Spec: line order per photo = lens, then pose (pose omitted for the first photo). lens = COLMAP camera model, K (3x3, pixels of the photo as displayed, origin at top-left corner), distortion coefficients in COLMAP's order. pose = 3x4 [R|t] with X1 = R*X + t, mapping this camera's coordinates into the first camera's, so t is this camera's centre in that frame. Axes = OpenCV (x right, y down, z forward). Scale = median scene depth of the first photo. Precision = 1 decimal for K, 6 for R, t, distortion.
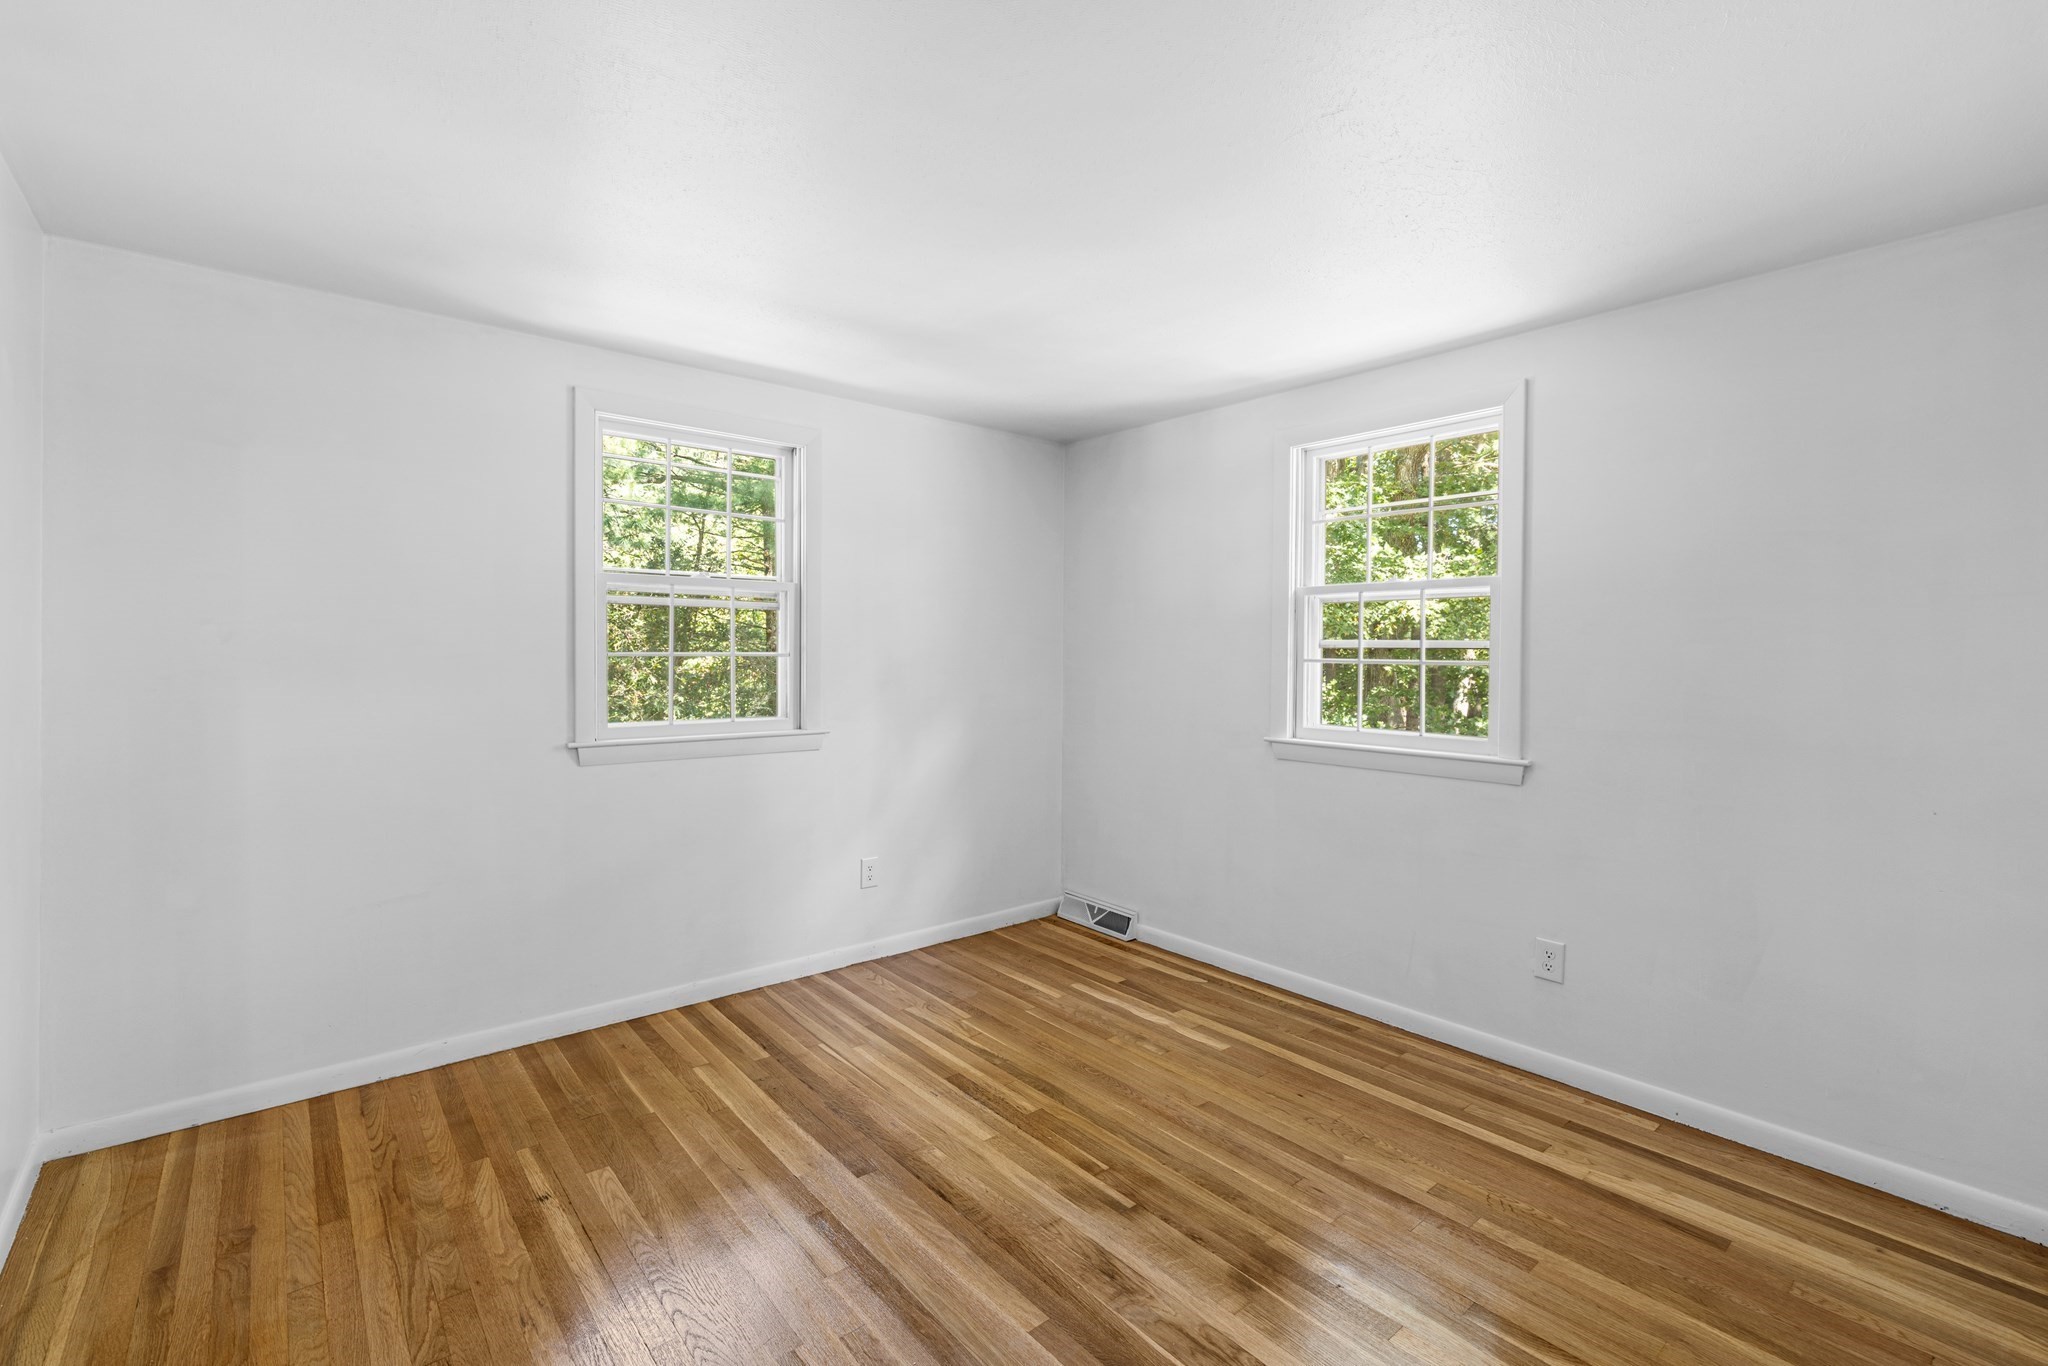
lens RADIAL K [[887.5, 0, 1021.3], [0, 887.5, 670.4], [0, 0, 1]] dist [0.000422, 0.001556]
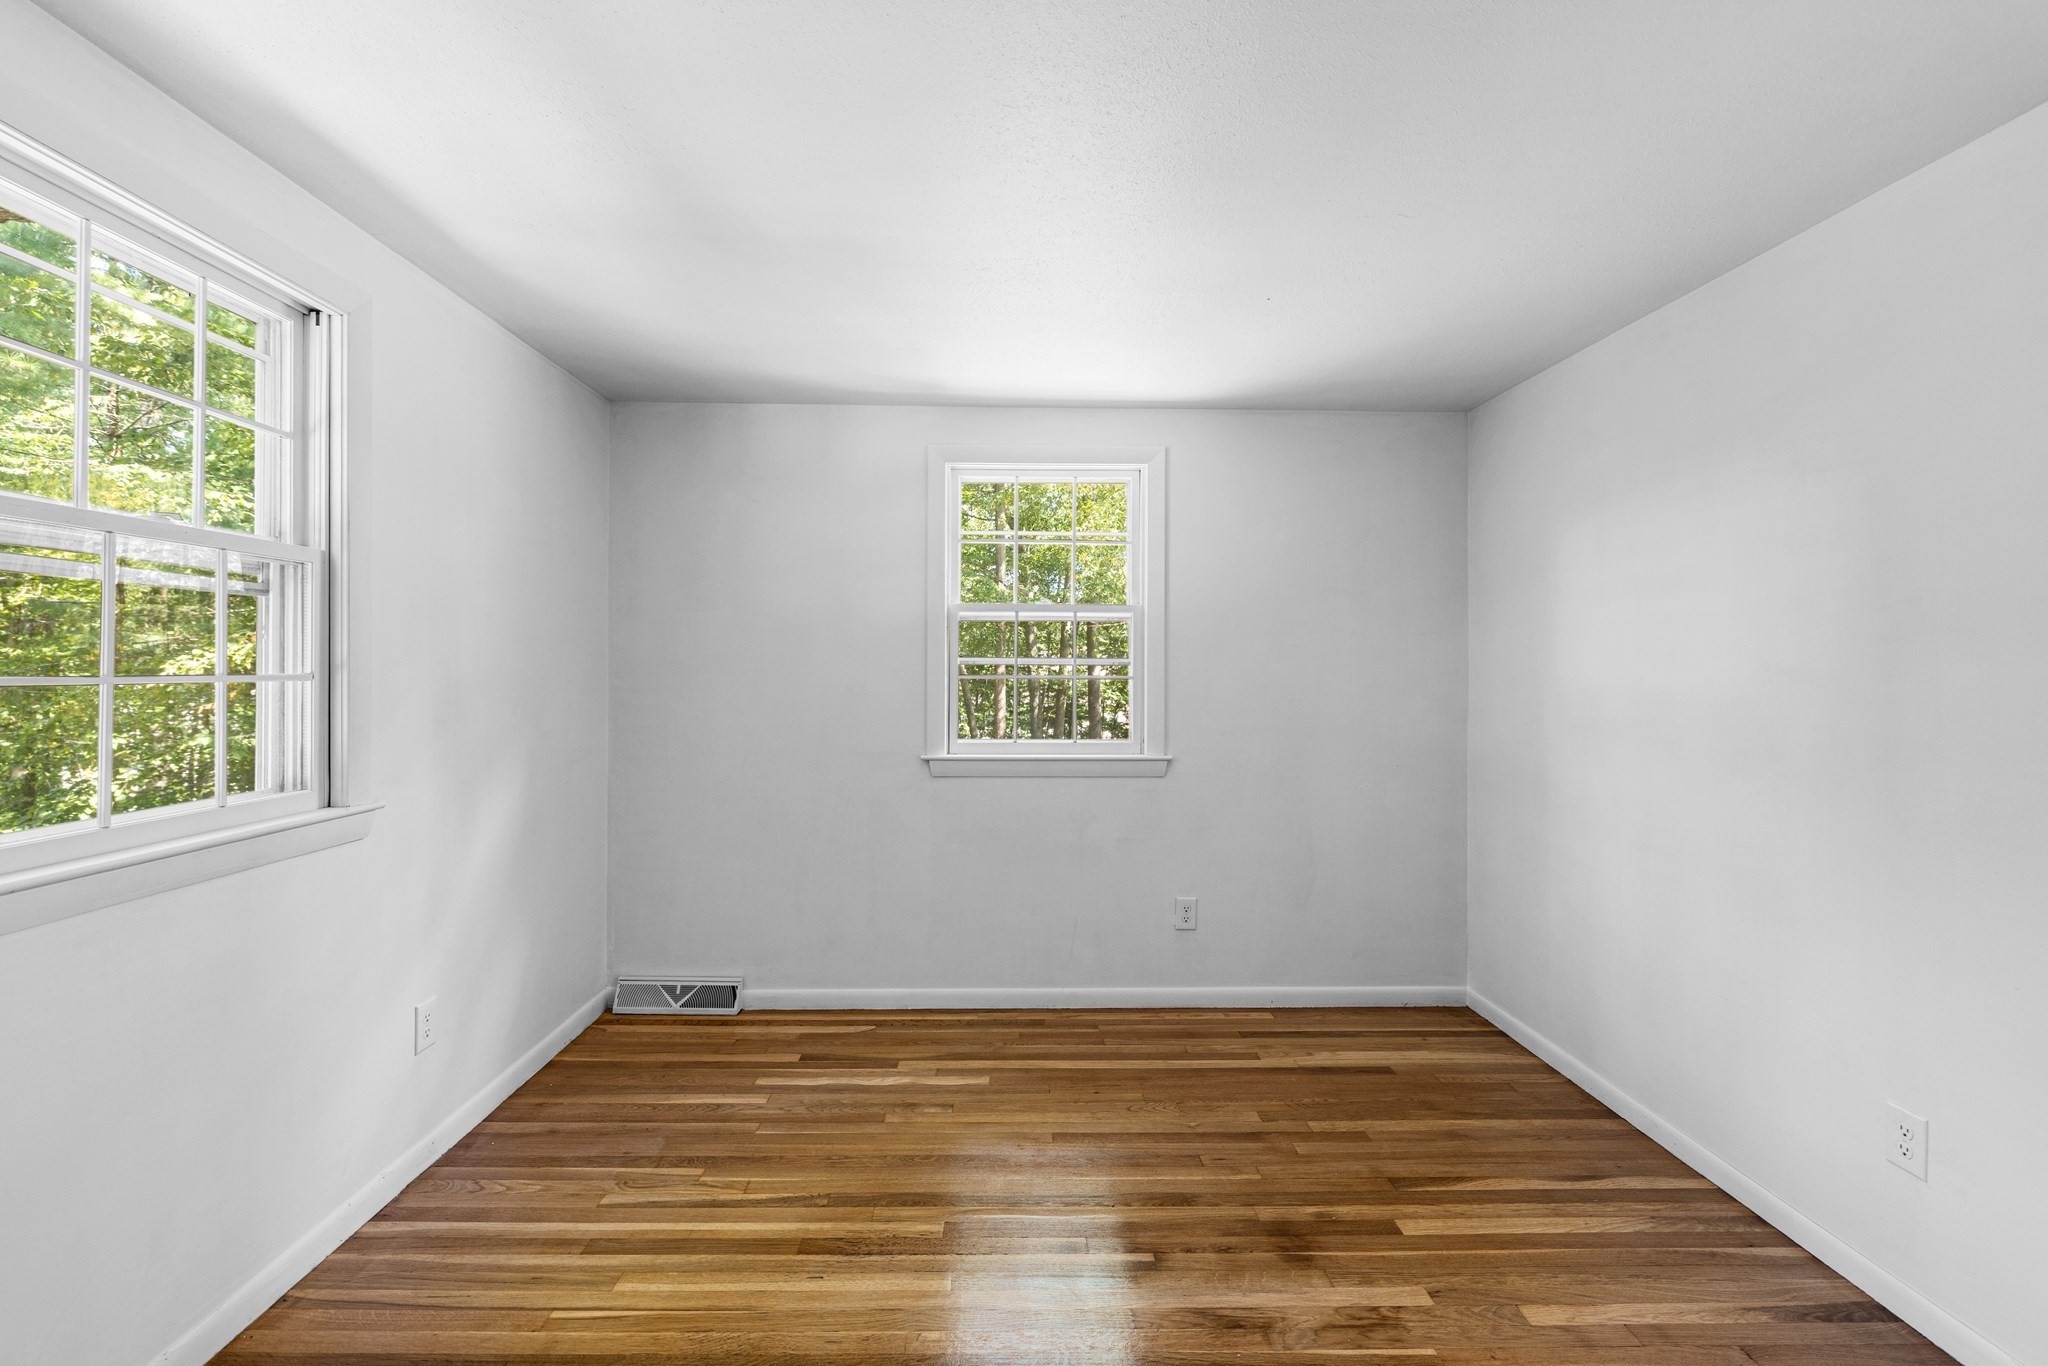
lens RADIAL K [[887.5, 0, 1020.1], [0, 887.5, 675.6], [0, 0, 1]] dist [0.000422, 0.001556]
pose [[0.634647, -0.009602, 0.772742, -0.452147], [0.017256, 0.999850, -0.001748, -0.010471], [-0.772609, 0.014444, 0.634717, 0.329184]]
